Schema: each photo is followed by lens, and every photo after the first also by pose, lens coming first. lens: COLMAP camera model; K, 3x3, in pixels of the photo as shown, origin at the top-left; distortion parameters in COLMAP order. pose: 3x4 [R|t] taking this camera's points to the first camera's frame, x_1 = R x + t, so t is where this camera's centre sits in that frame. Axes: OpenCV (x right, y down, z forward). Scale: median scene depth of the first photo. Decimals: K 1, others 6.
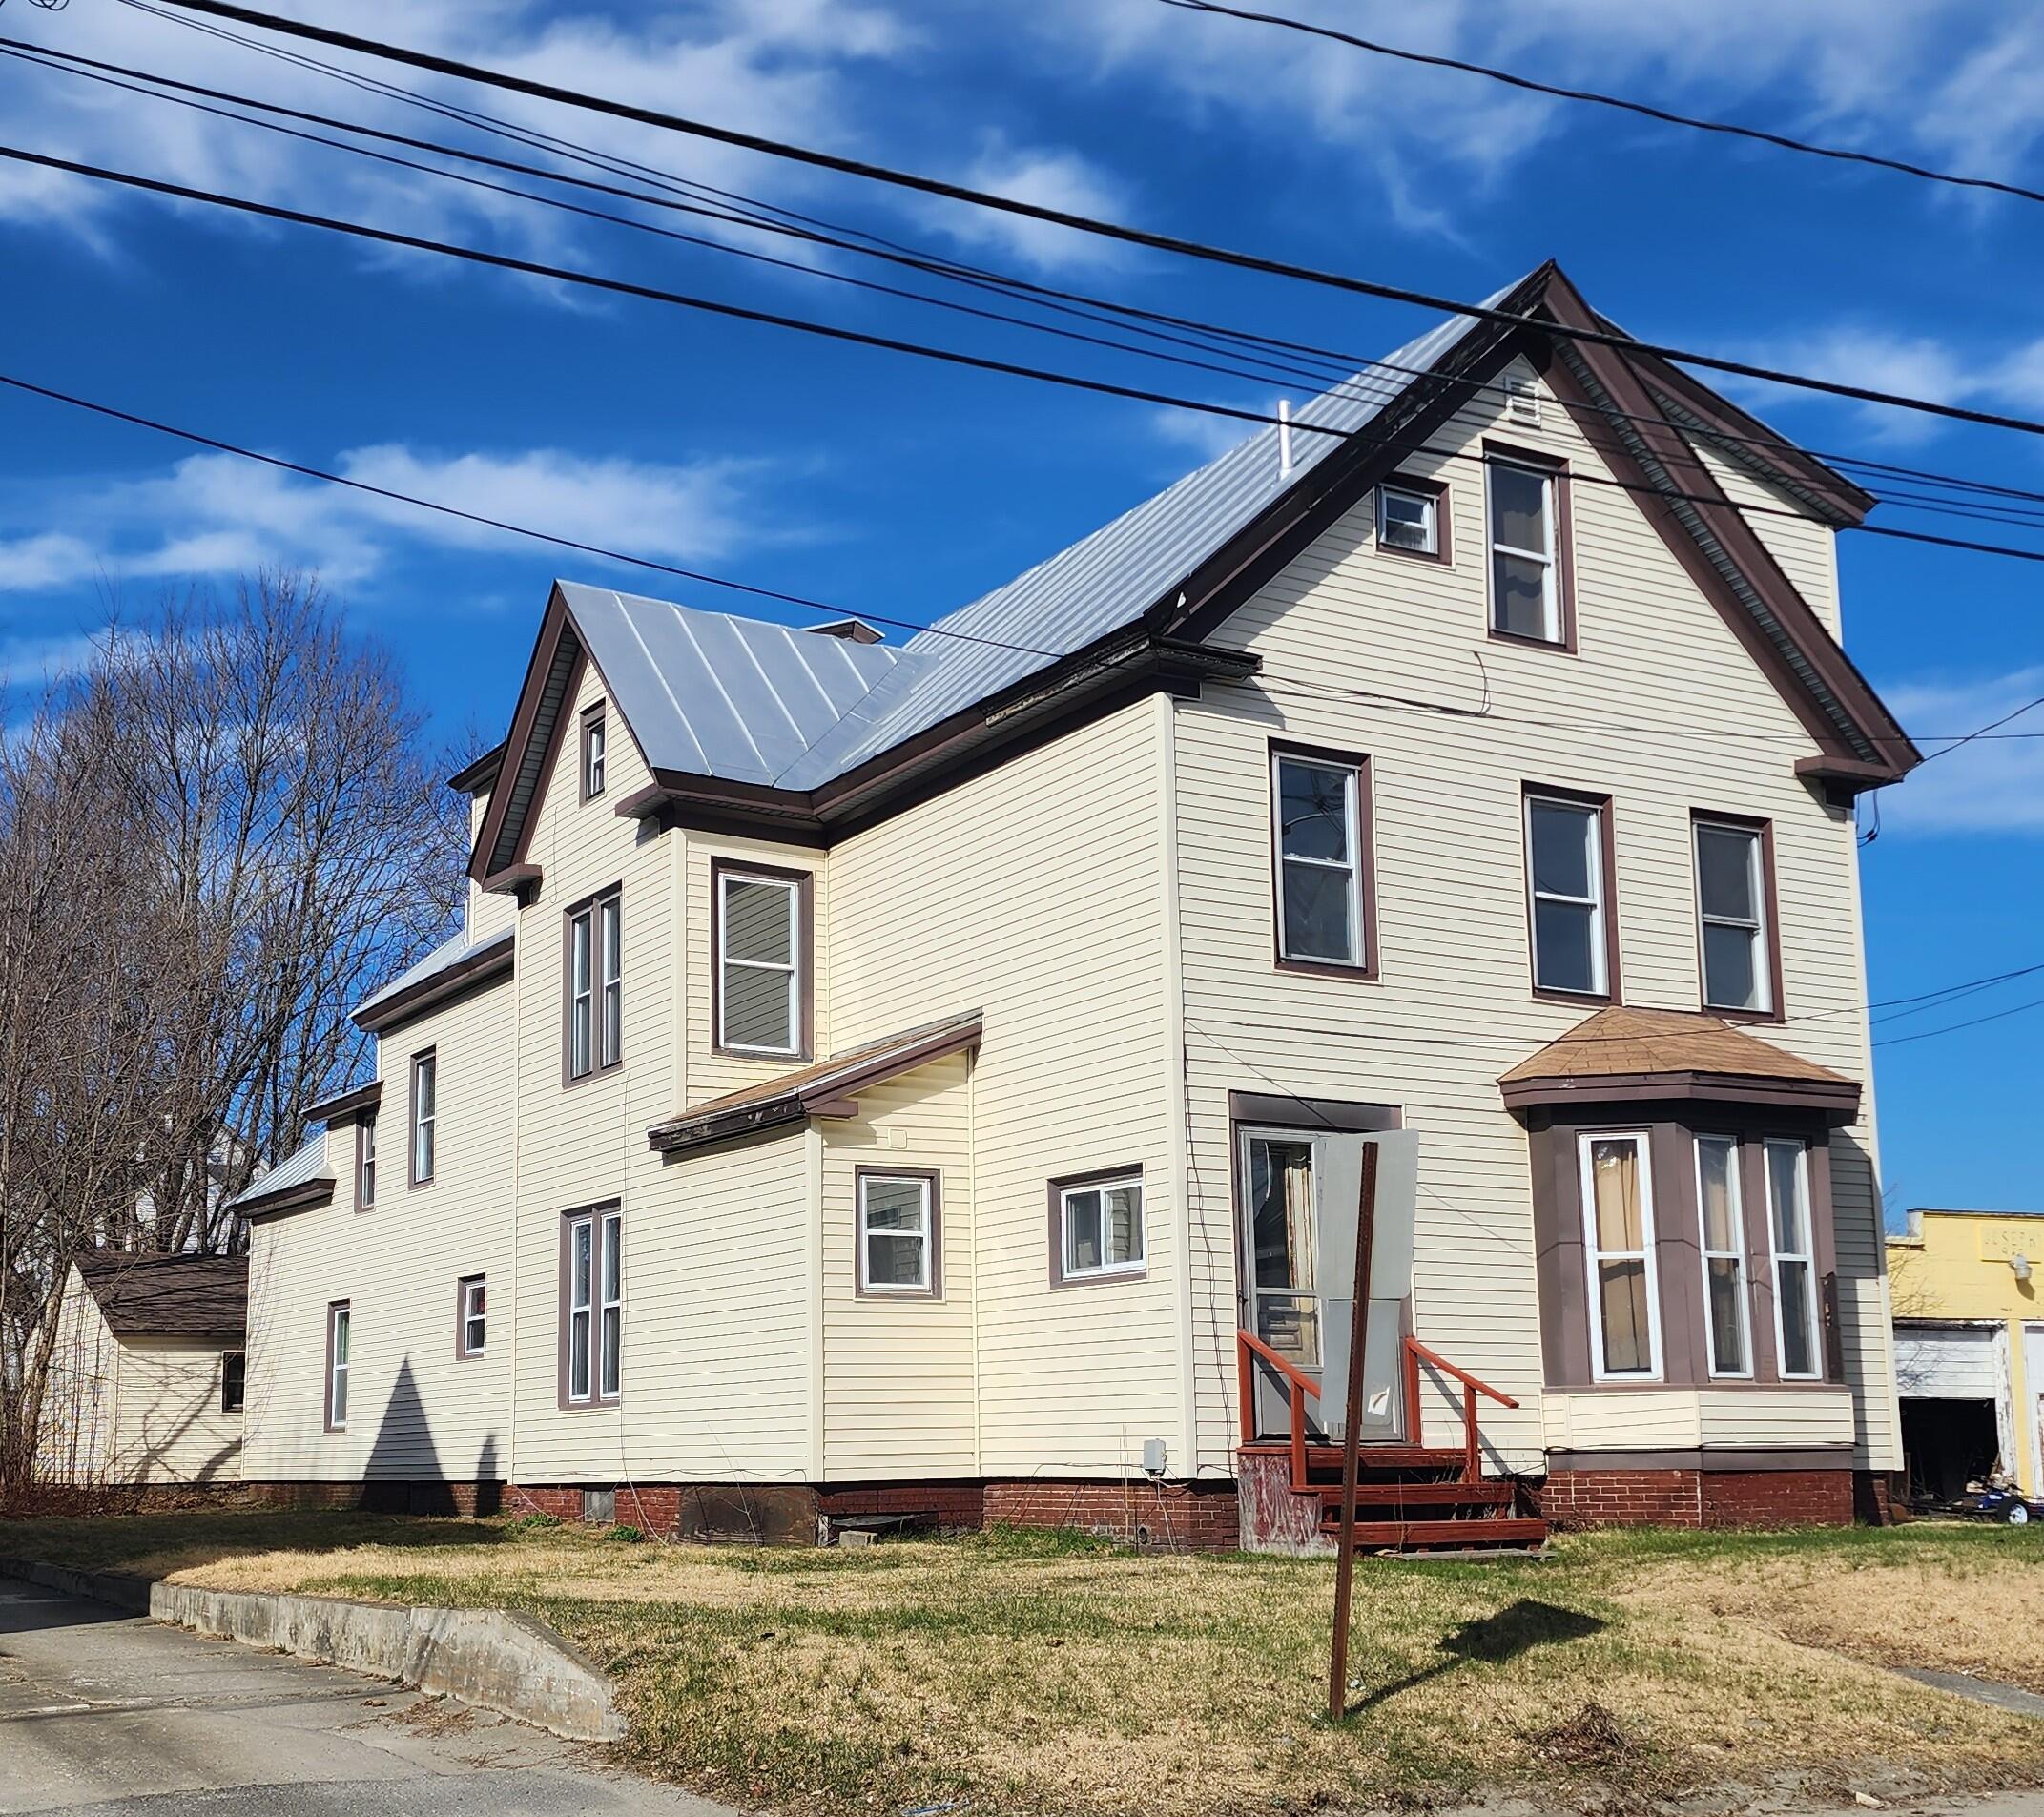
lens RADIAL K [[2495.9, 0, 1023.9], [0, 2495.9, 1098.8], [0, 0, 1]] dist [0.219241, -0.436221]
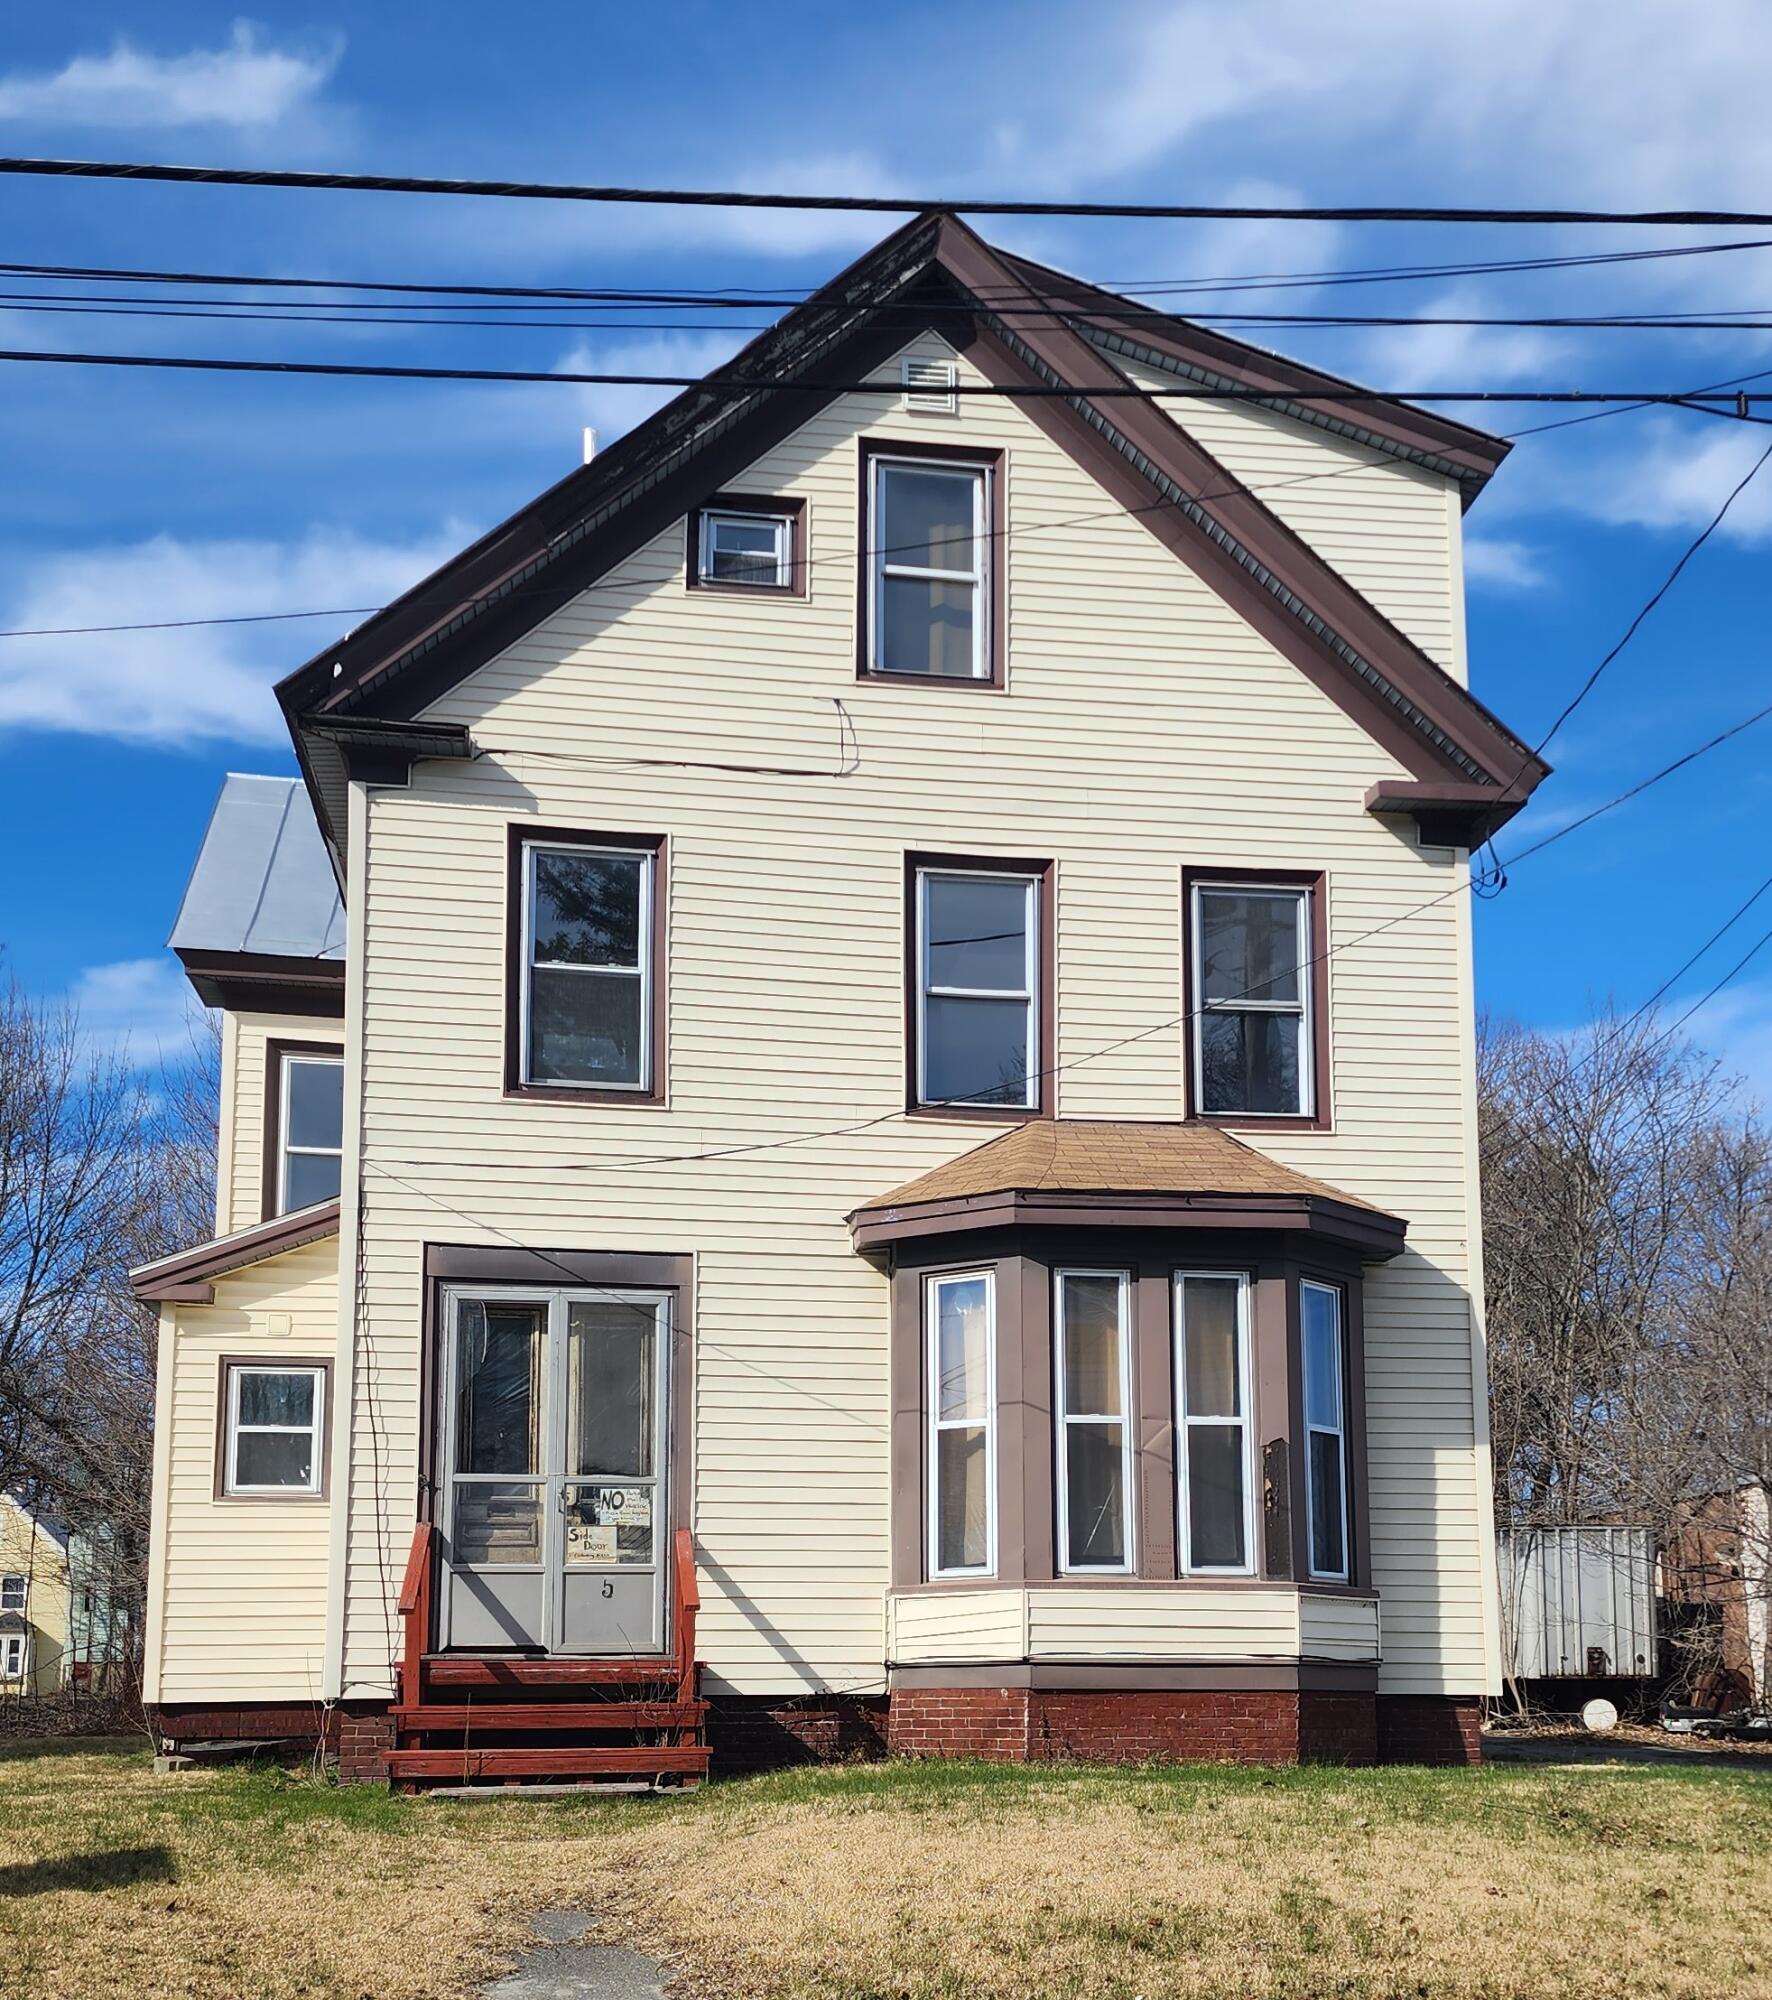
lens RADIAL K [[2442.1, 0, 884.2], [0, 2442.1, 1370.3], [0, 0, 1]] dist [0.219241, -0.436221]
pose [[0.929888, -0.040055, -0.365655, 0.485899], [0.043134, 0.999069, 0.000251, 0.042355], [0.365304, -0.016006, 0.930751, 0.255676]]
